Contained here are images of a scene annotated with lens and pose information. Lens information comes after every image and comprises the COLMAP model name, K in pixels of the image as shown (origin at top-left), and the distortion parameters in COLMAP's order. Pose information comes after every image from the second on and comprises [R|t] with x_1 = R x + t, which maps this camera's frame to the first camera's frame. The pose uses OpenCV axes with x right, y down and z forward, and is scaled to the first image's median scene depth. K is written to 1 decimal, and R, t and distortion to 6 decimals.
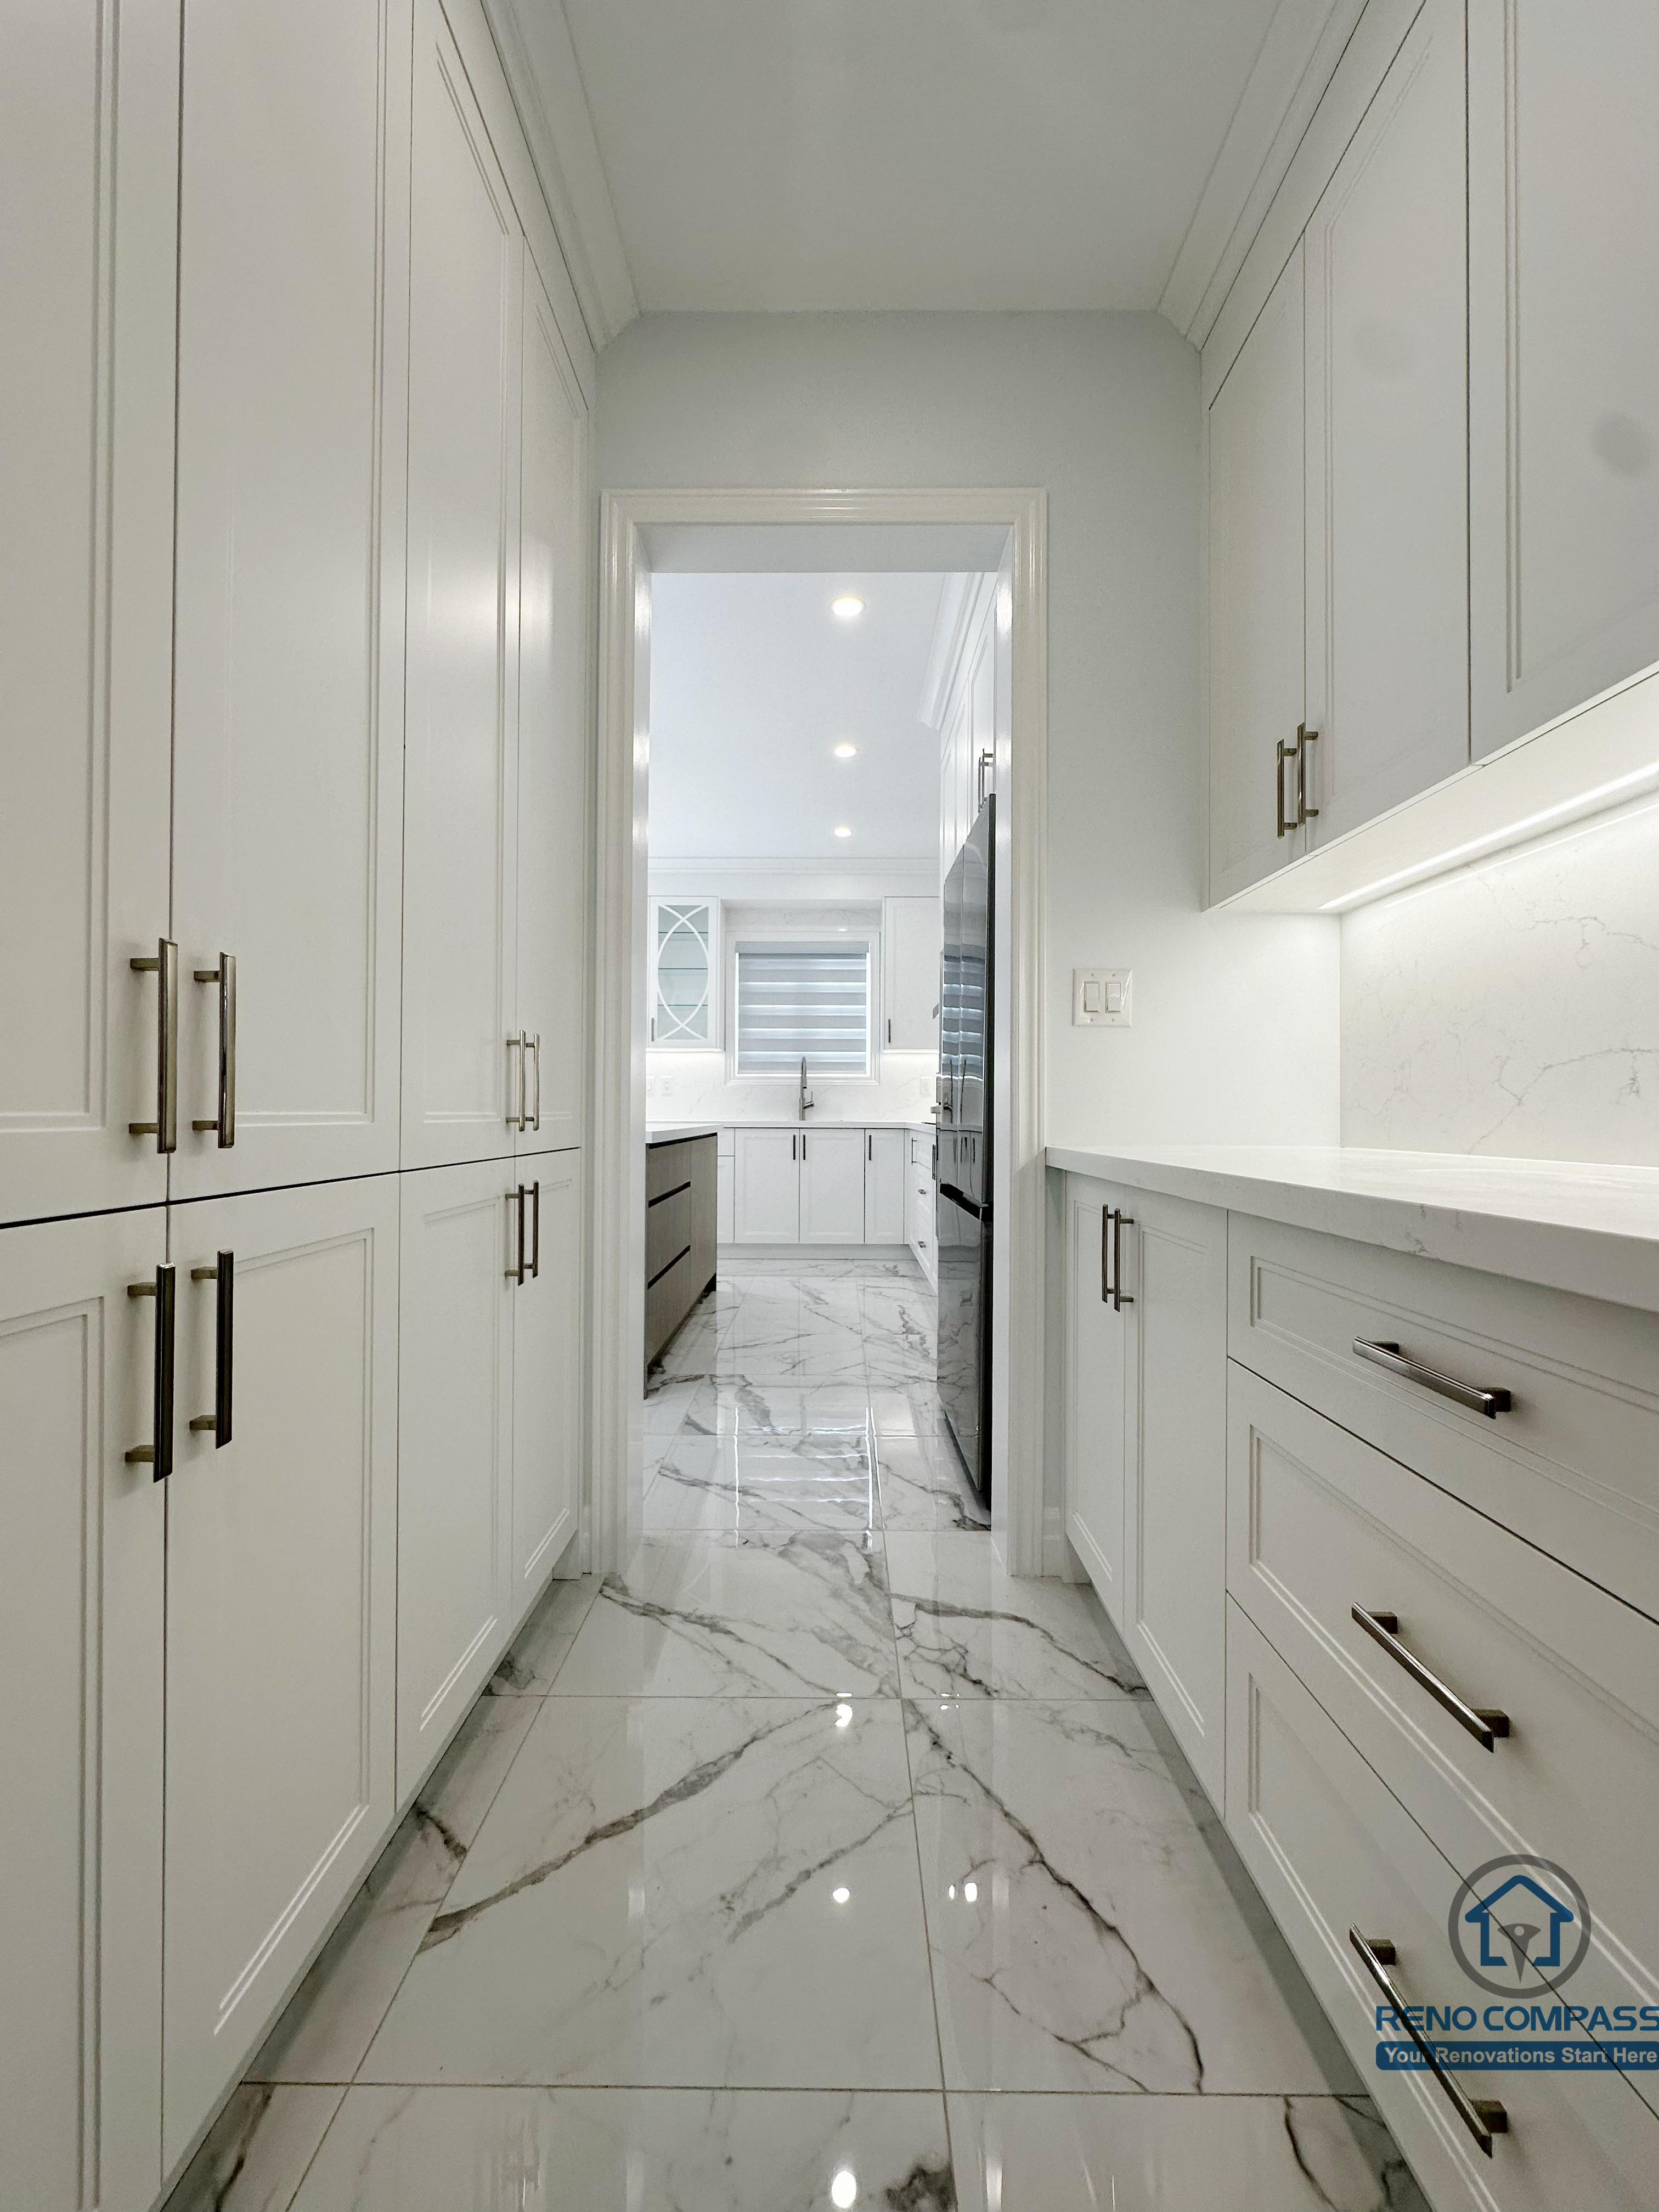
lens RADIAL K [[887.5, 0, 829.5], [0, 887.5, 1106.0], [0, 0, 1]] dist [-0.002598, 0.000017]
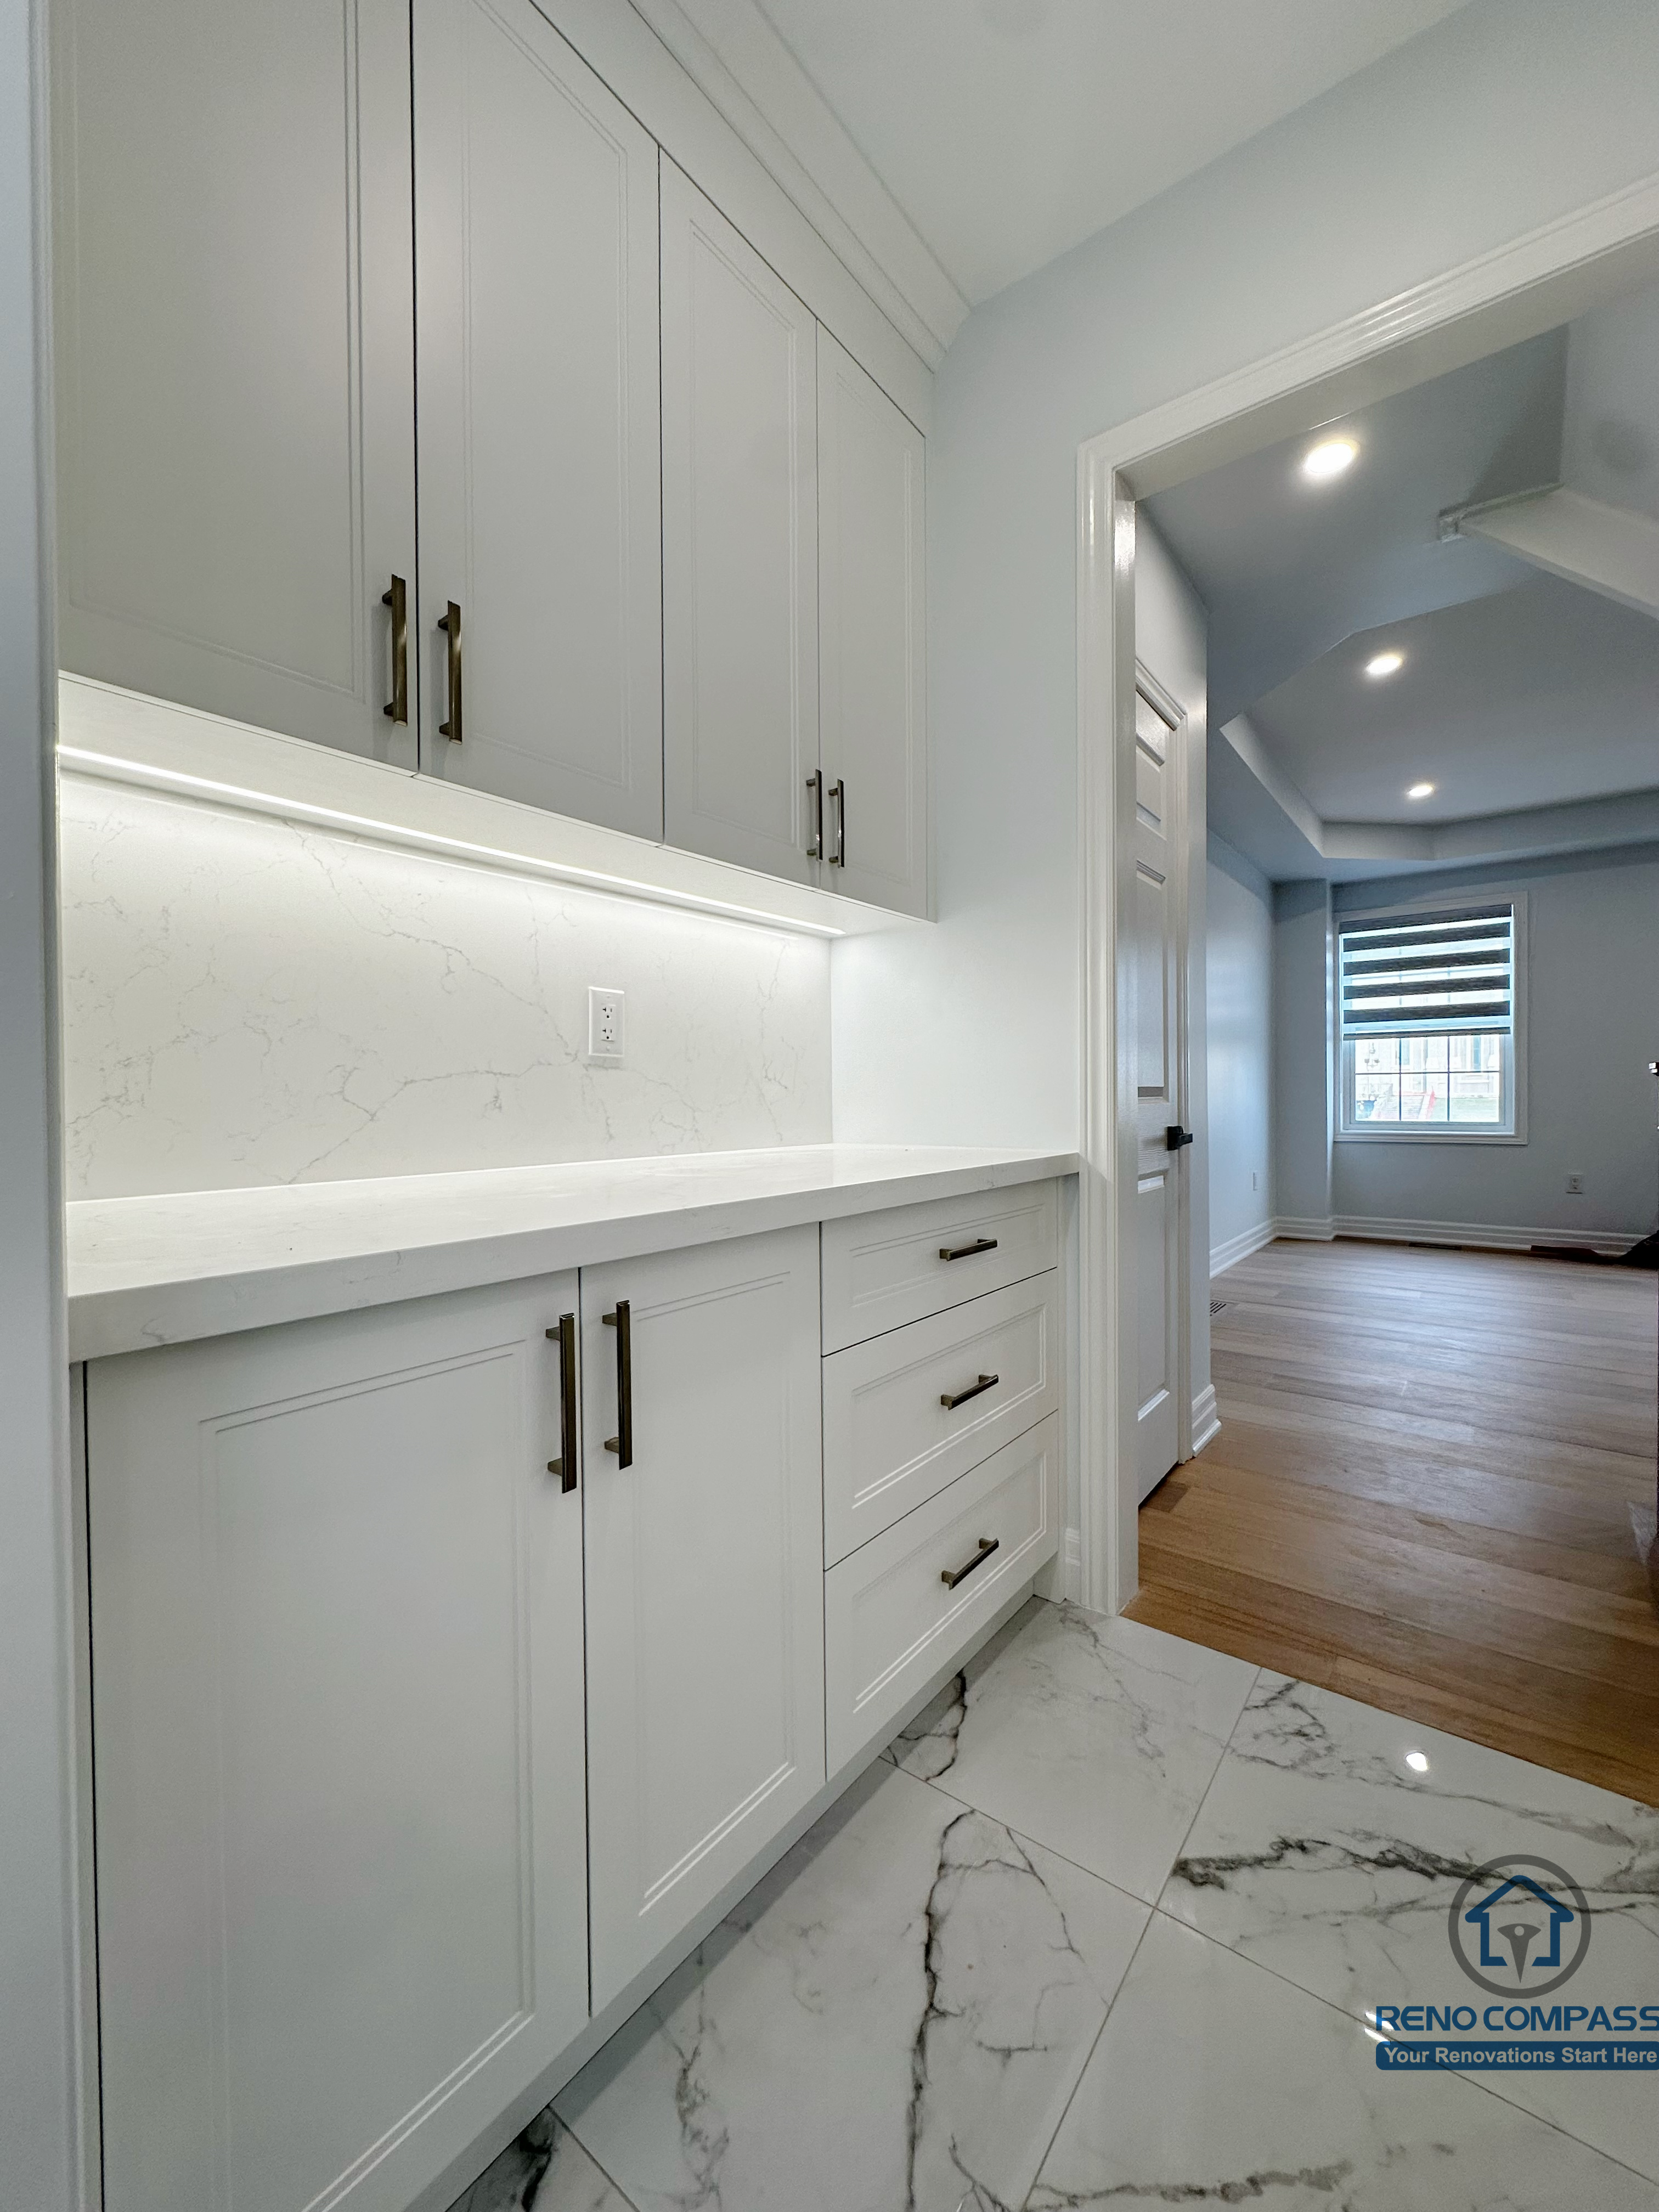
lens RADIAL K [[885.7, 0, 829.5], [0, 885.7, 1106.0], [0, 0, 1]] dist [-0.002277, -0.000034]
pose [[-0.796259, -0.005689, 0.604930, -0.158971], [-0.001792, 0.999974, 0.007045, -0.023219], [-0.604954, 0.004525, -0.796248, 1.413789]]
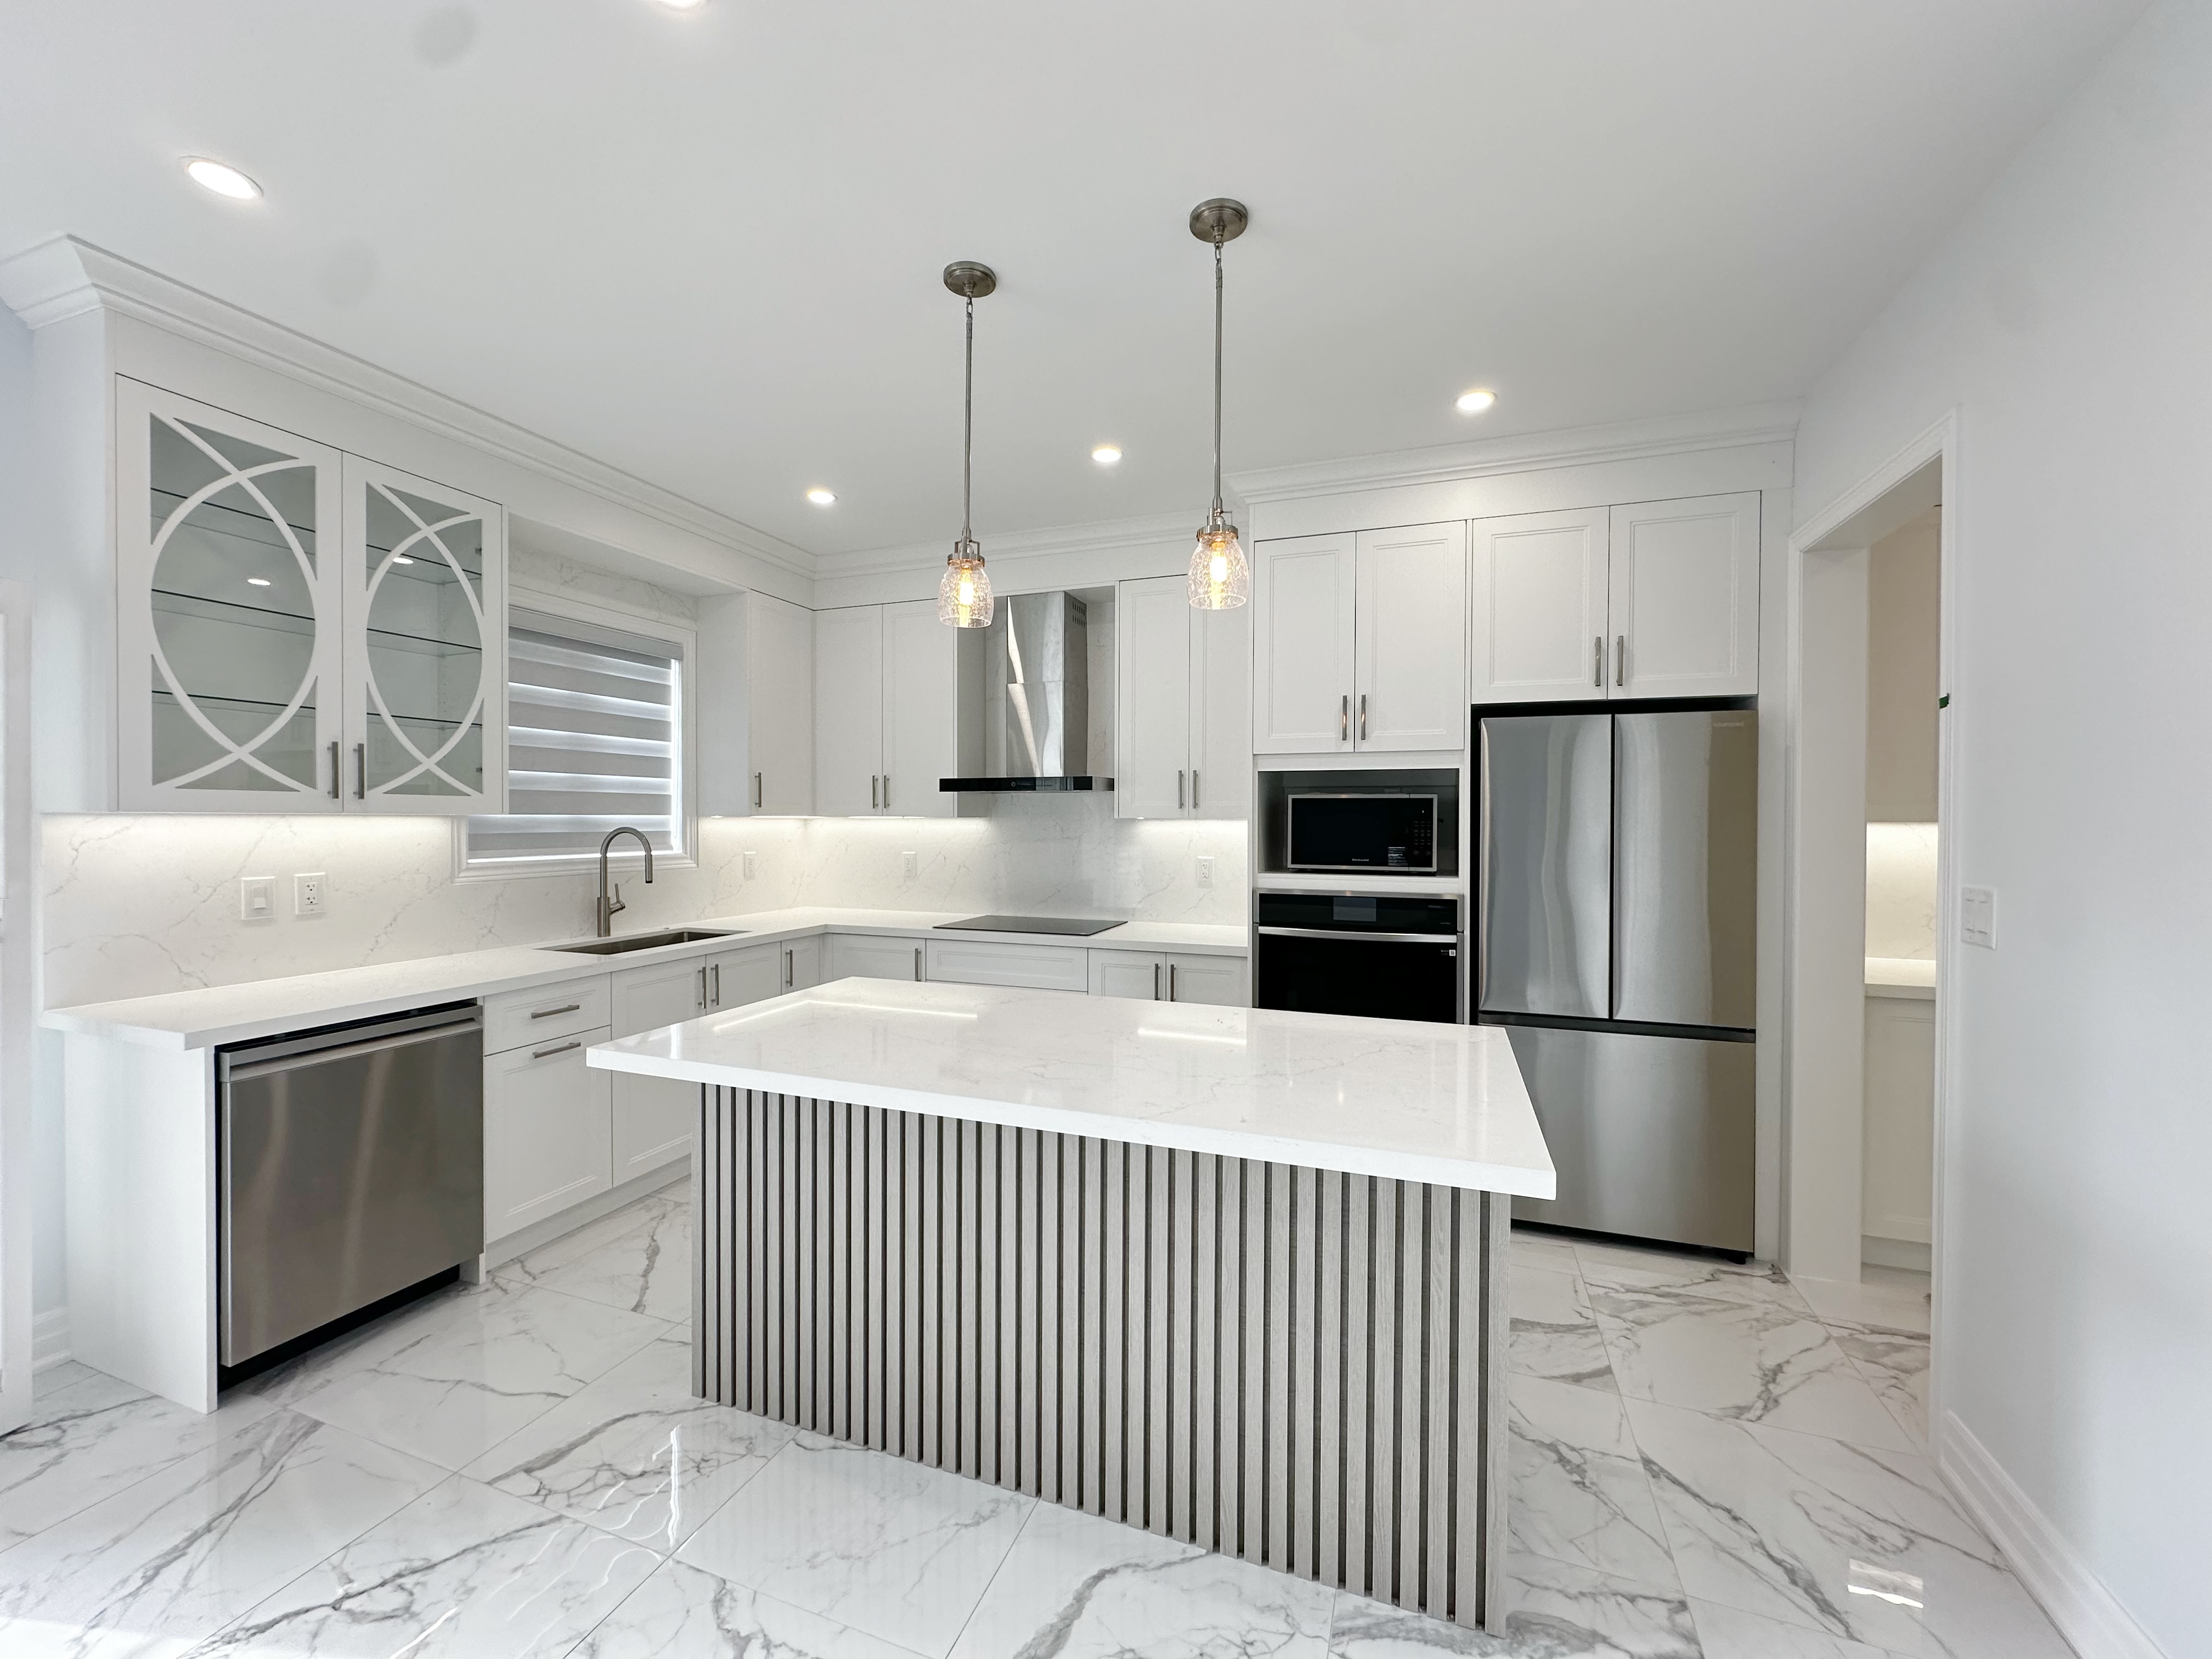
lens RADIAL K [[885.7, 0, 1106.0], [0, 885.7, 829.5], [0, 0, 1]] dist [-0.002277, -0.000034]
pose [[0.339614, -0.016274, 0.940424, -2.029387], [-0.007542, 0.999771, 0.020025, -0.294518], [-0.940535, -0.013893, 0.339413, 2.201938]]
